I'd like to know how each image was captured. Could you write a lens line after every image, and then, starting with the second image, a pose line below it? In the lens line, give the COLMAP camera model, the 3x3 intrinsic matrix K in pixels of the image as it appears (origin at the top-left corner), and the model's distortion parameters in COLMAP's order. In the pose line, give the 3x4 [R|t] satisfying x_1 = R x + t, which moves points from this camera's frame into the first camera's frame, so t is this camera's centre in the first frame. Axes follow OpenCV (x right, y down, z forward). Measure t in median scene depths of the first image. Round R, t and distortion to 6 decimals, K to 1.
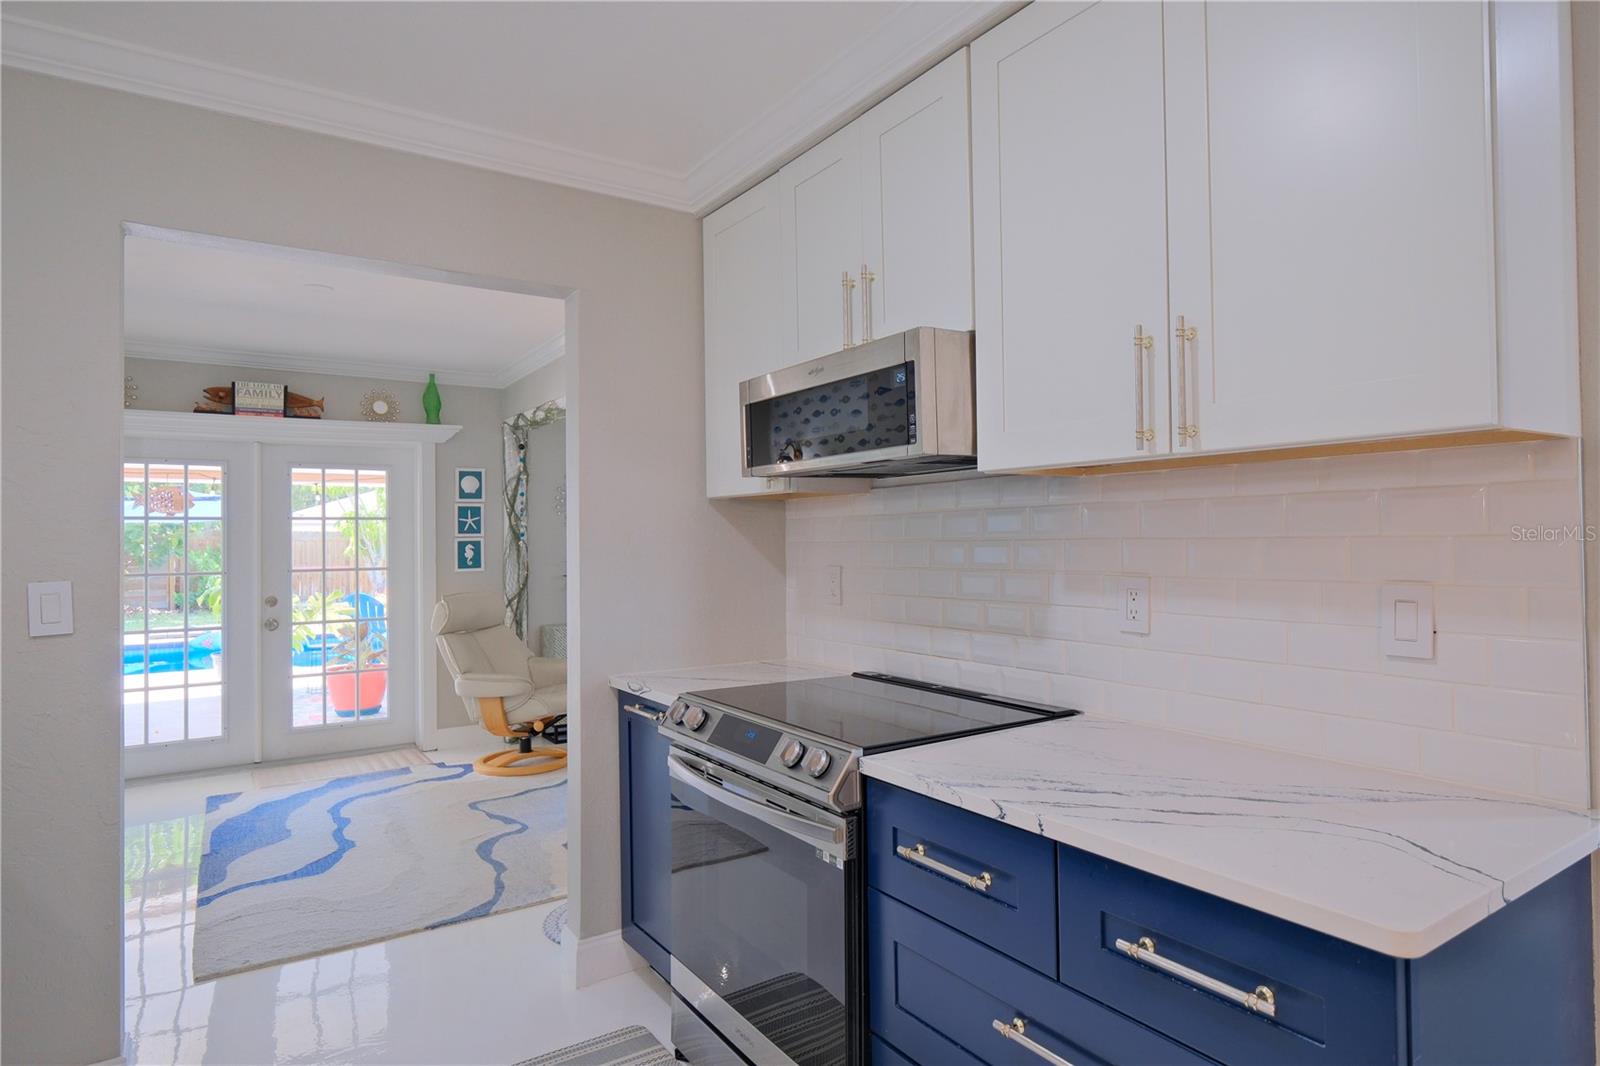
lens RADIAL K [[896.2, 0, 800.5], [0, 896.2, 530.6], [0, 0, 1]] dist [0.006883, -0.000316]
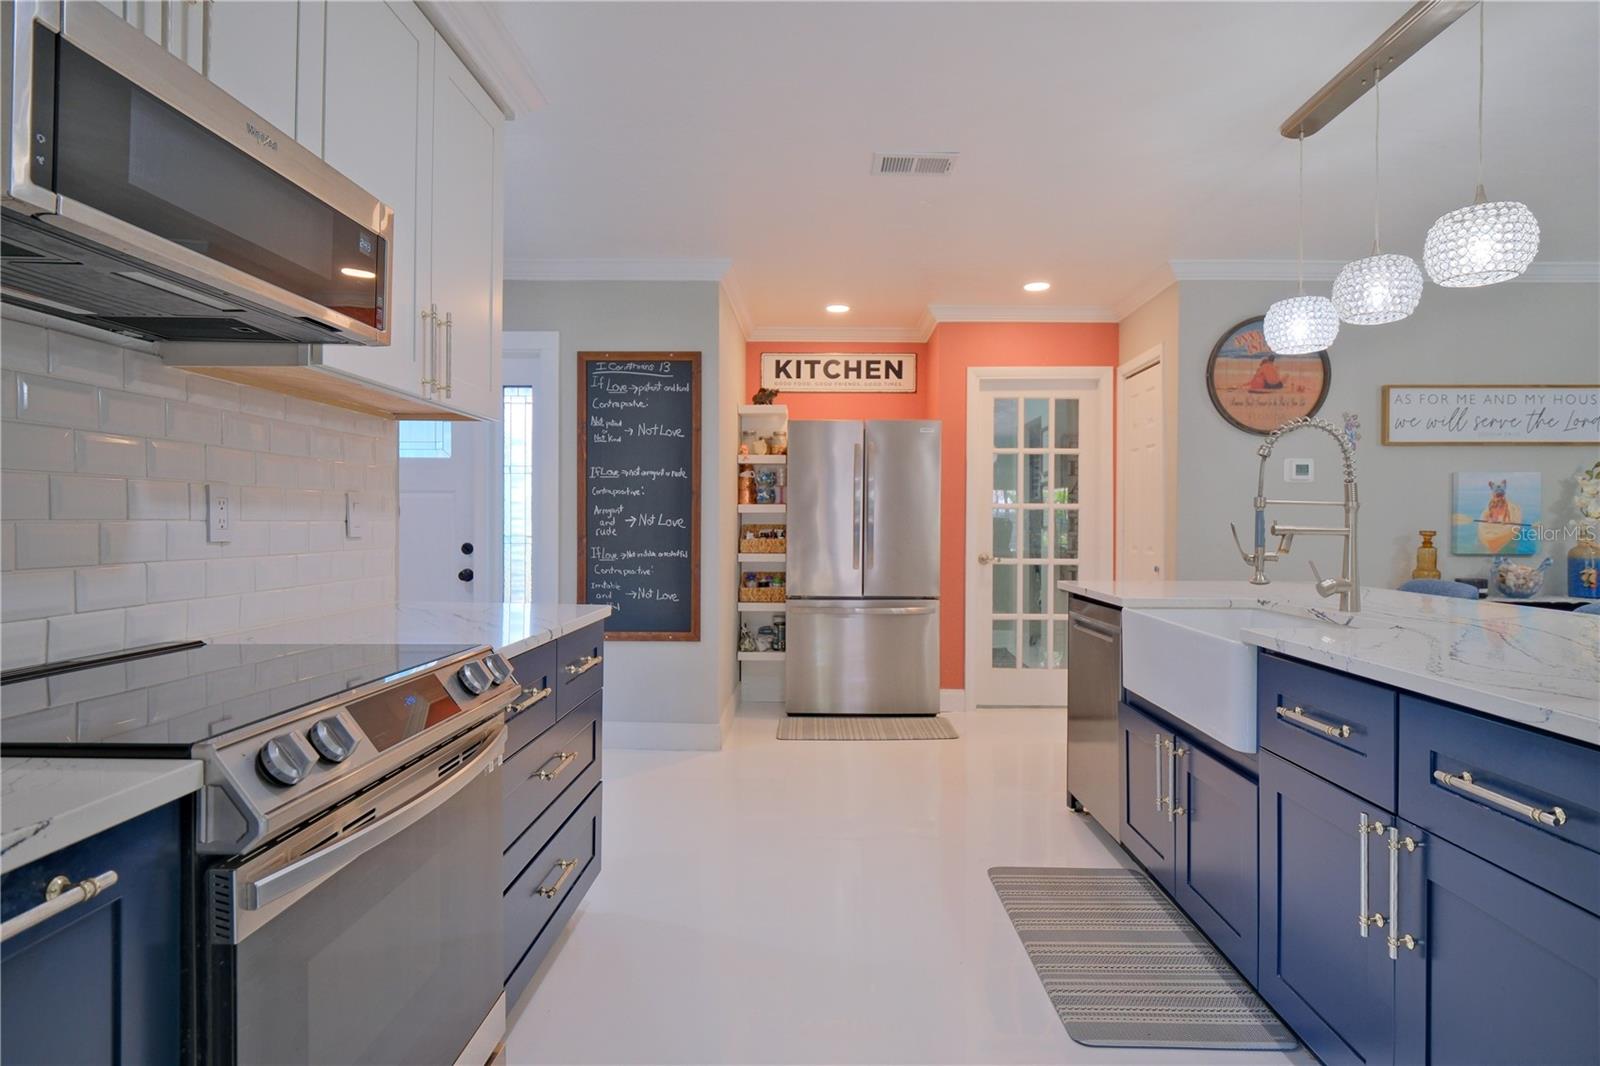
lens RADIAL K [[859.2, 0, 804.4], [0, 859.2, 526.3], [0, 0, 1]] dist [0.002816, -0.006778]
pose [[-0.818354, 0.004447, 0.574698, -0.432522], [-0.001287, 0.999953, -0.009570, 0.065328], [-0.574713, -0.008571, -0.818310, 0.875386]]
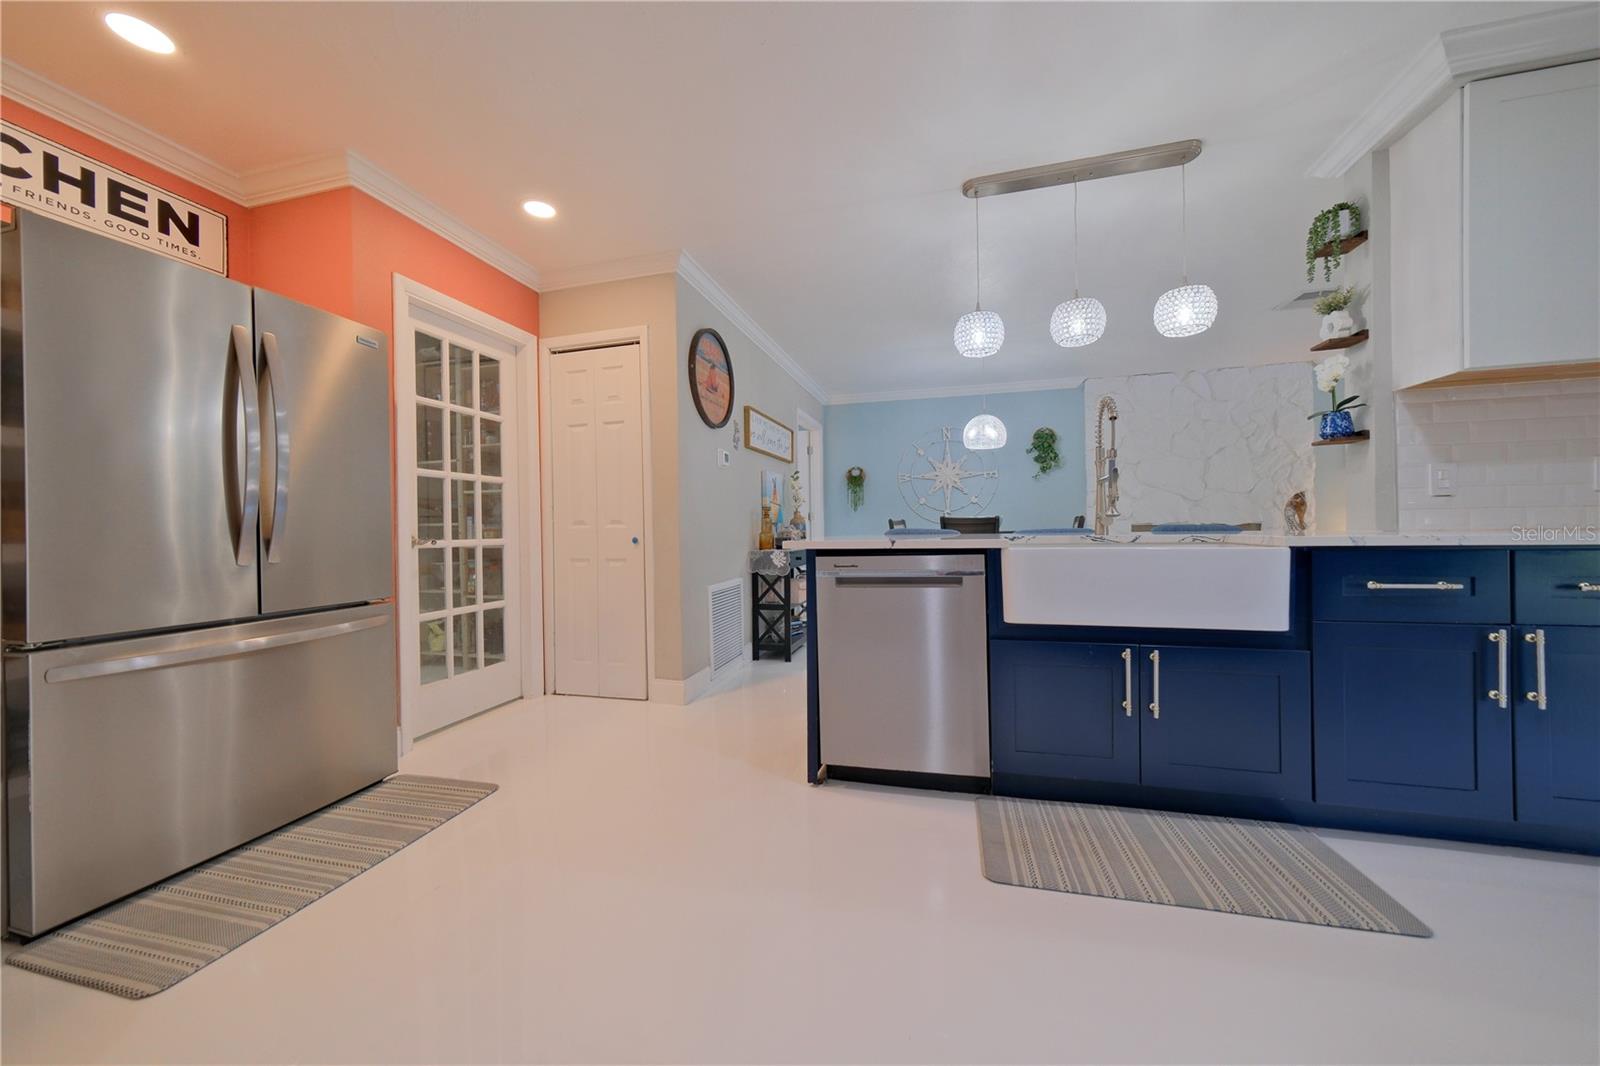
lens RADIAL K [[566.0, 0, 800.8], [0, 566.0, 526.1], [0, 0, 1]] dist [0.002360, 0.000822]
pose [[-0.748171, 0.020997, -0.663174, 0.382777], [0.031131, 0.999509, -0.003475, 0.111338], [0.662775, -0.023245, -0.748458, 0.272803]]
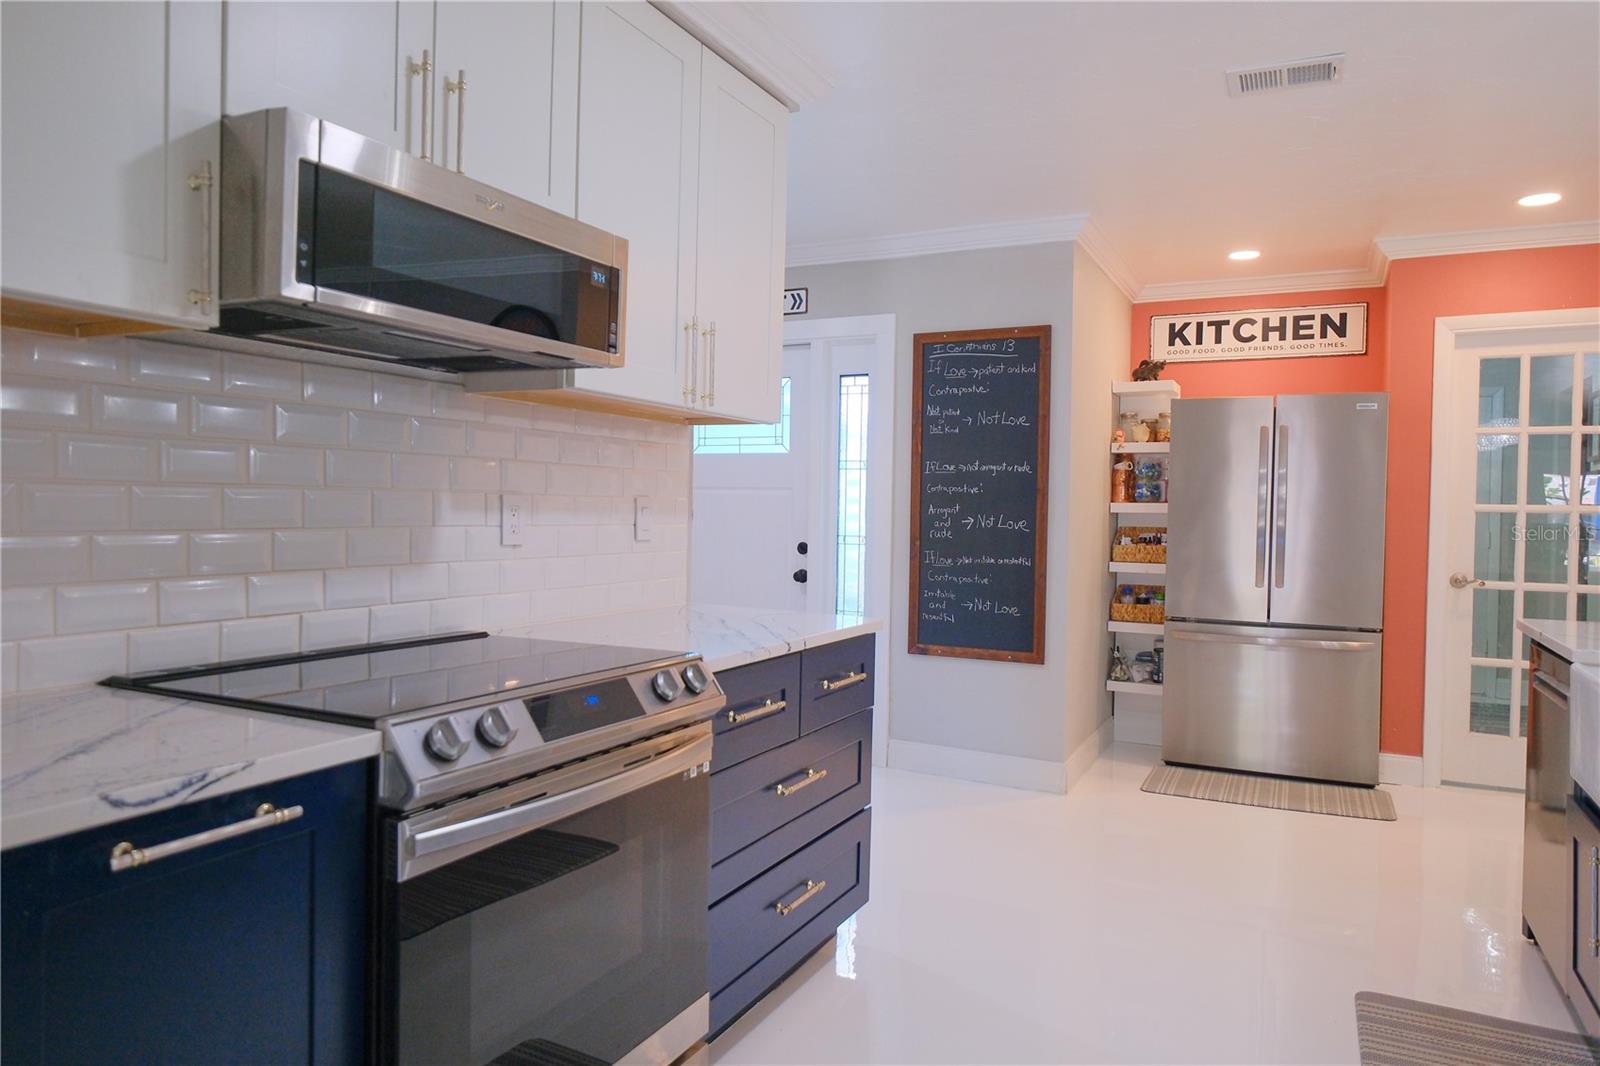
lens RADIAL K [[1021.6, 0, 811.8], [0, 1021.6, 522.0], [0, 0, 1]] dist [0.005035, -0.000790]
pose [[-0.492661, -0.008600, 0.870179, -0.567250], [-0.020035, 0.999798, -0.001462, 0.049697], [-0.869991, -0.018155, -0.492734, 0.811622]]
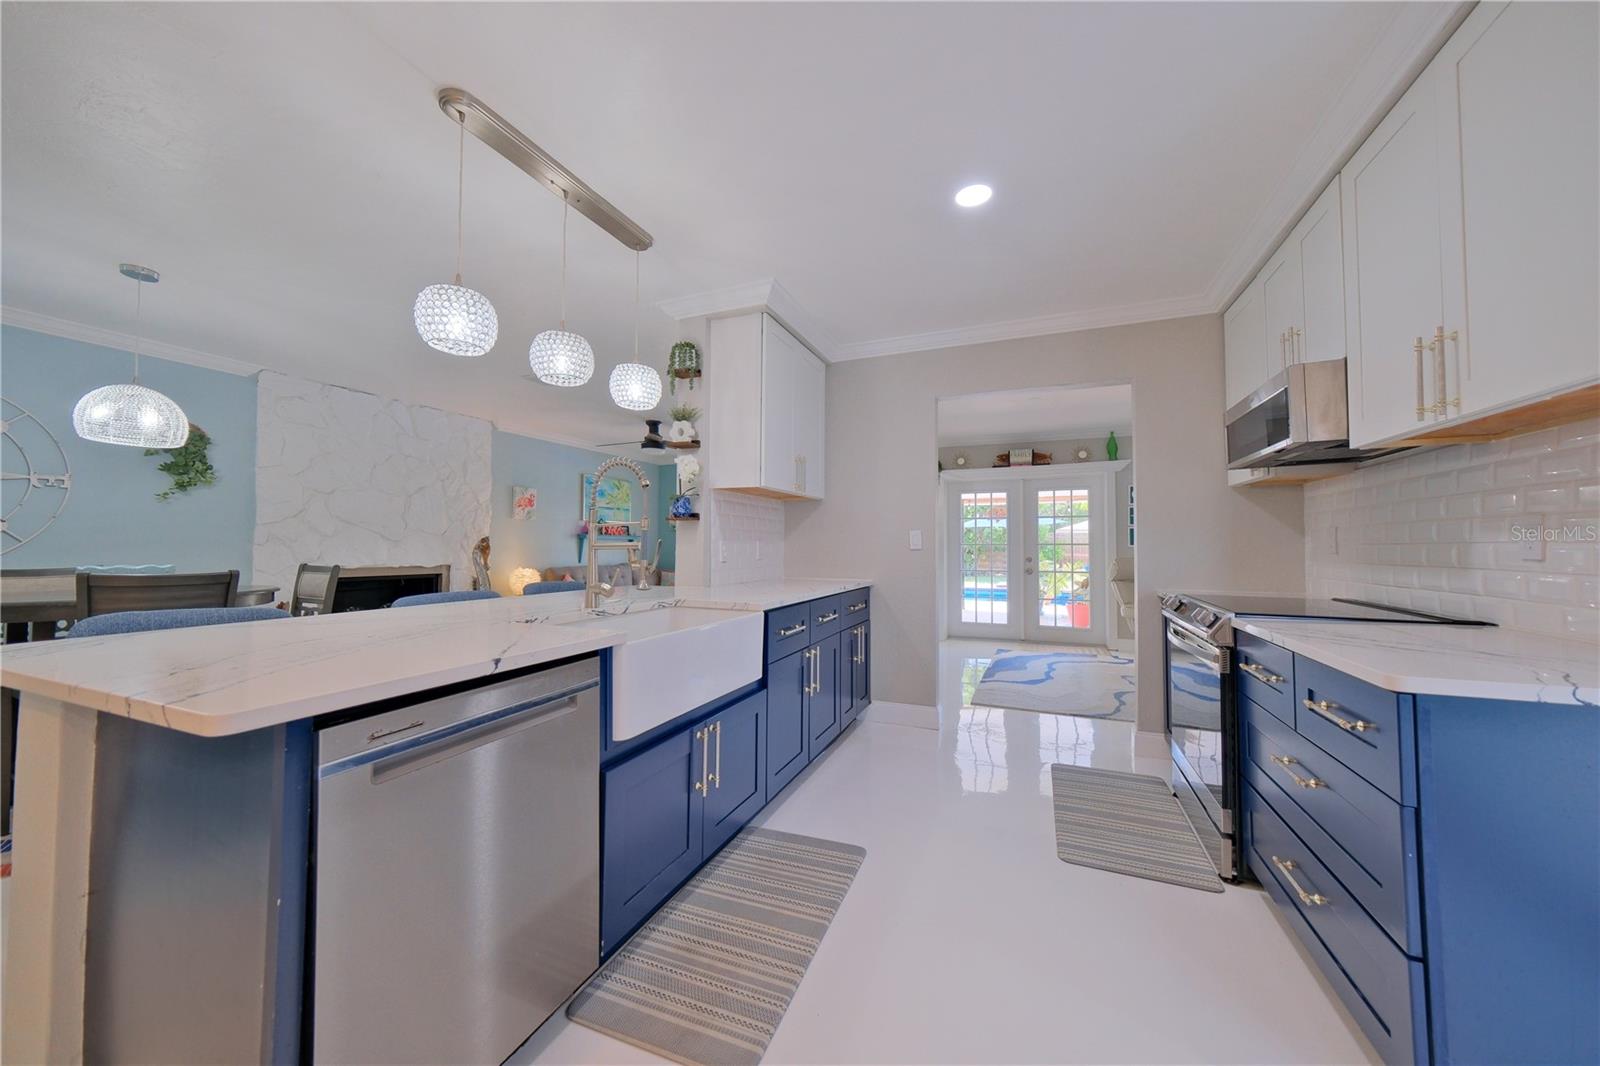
lens RADIAL K [[566.0, 0, 806.9], [0, 566.0, 531.5], [0, 0, 1]] dist [0.002360, 0.000822]
pose [[0.563980, -0.007765, -0.825752, 0.286582], [0.000023, 0.999956, -0.009388, 0.050822], [0.825788, 0.005276, 0.563955, -0.183316]]
